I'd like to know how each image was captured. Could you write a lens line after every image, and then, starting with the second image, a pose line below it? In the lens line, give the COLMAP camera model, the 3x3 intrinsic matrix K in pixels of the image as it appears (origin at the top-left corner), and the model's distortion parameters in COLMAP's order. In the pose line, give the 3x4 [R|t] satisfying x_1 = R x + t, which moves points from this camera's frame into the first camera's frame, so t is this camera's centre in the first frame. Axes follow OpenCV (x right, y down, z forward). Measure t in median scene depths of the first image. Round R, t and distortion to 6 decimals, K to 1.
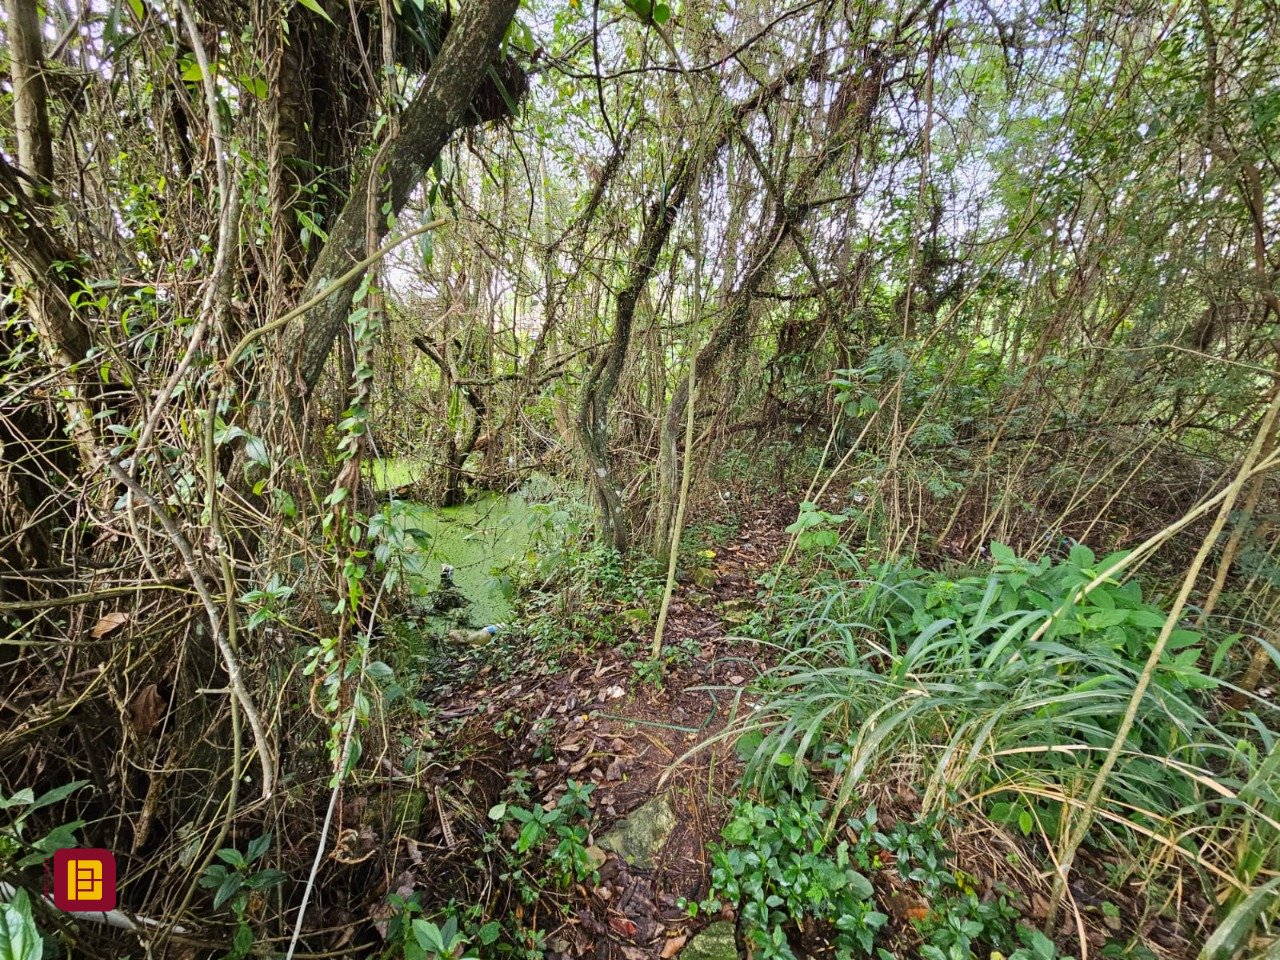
lens RADIAL K [[472.0, 0, 684.6], [0, 472.0, 489.5], [0, 0, 1]] dist [-0.007736, -0.000891]
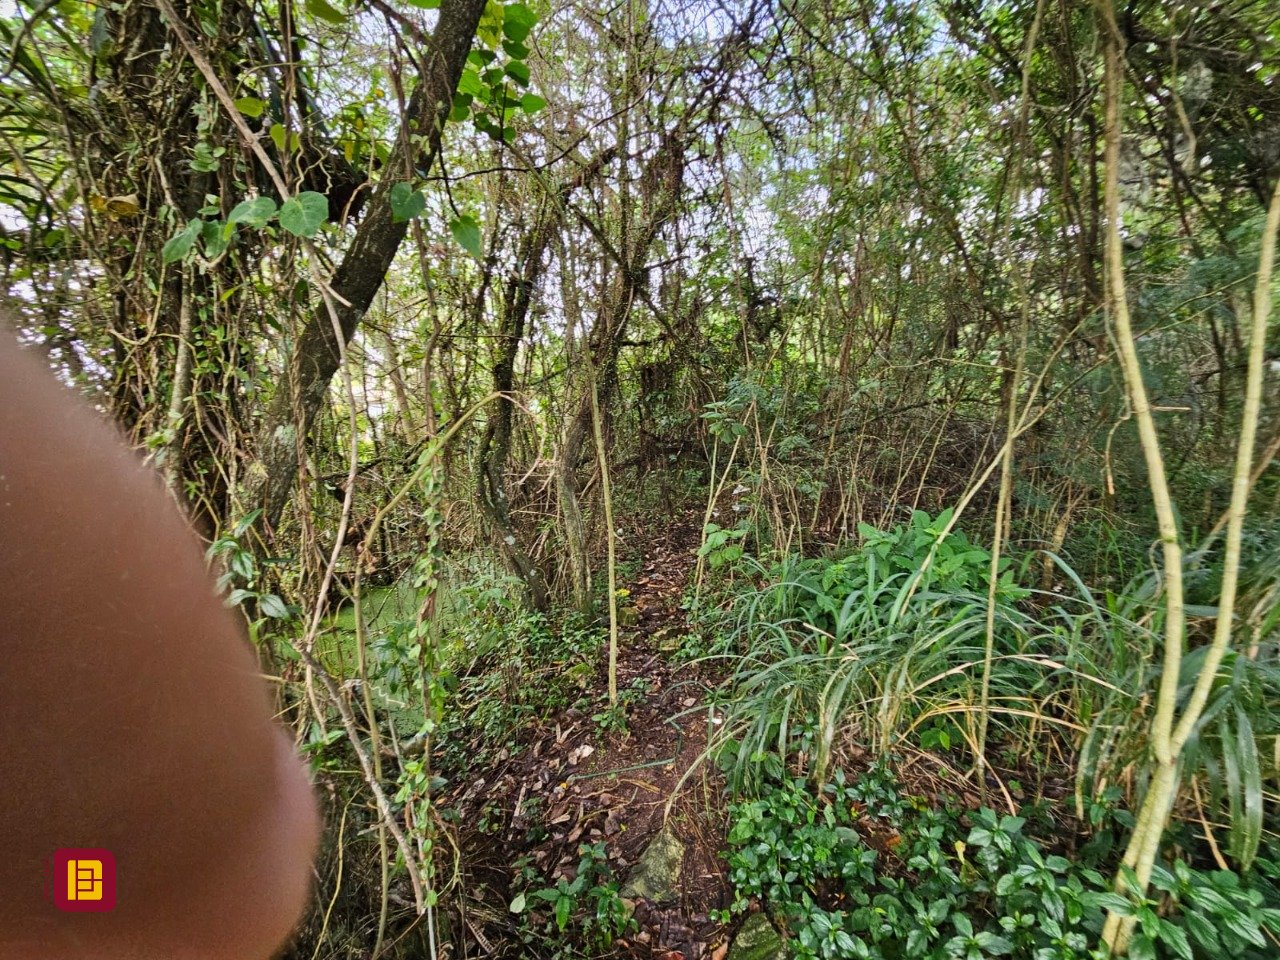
lens RADIAL K [[472.0, 0, 671.0], [0, 472.0, 480.2], [0, 0, 1]] dist [-0.007736, -0.000891]
pose [[0.946091, -0.195937, 0.257916, -0.148469], [0.216640, 0.974747, -0.054174, -0.056023], [-0.240789, 0.107128, 0.964647, -0.110810]]
